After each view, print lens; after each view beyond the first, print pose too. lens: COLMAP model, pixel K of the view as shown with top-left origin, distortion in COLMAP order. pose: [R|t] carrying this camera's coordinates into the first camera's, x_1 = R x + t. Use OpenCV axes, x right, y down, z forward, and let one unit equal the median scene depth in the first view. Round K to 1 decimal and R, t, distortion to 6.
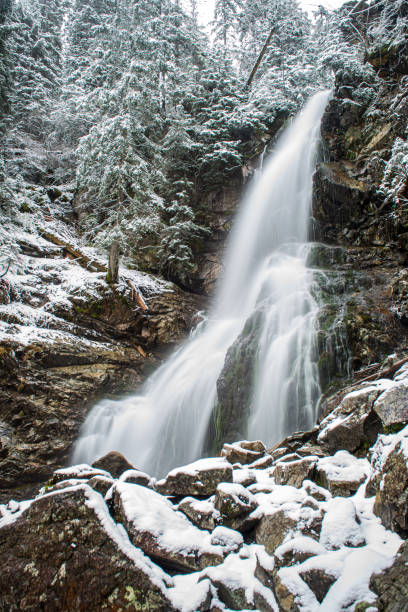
lens RADIAL K [[430.6, 0, 204.0], [0, 430.6, 306.0], [0, 0, 1]] dist [-0.034825, -0.004388]
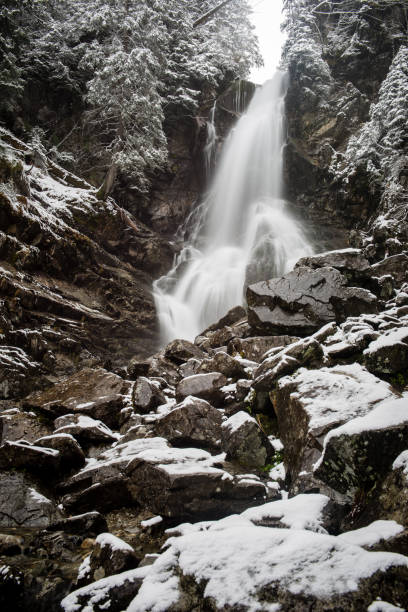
lens RADIAL K [[575.2, 0, 204.0], [0, 575.2, 306.0], [0, 0, 1]] dist [0.035646, -0.004271]
pose [[0.888544, 0.113759, 0.444464, -0.615635], [-0.130628, 0.991404, 0.007396, 0.165756], [-0.439802, -0.064631, 0.895766, -0.413101]]
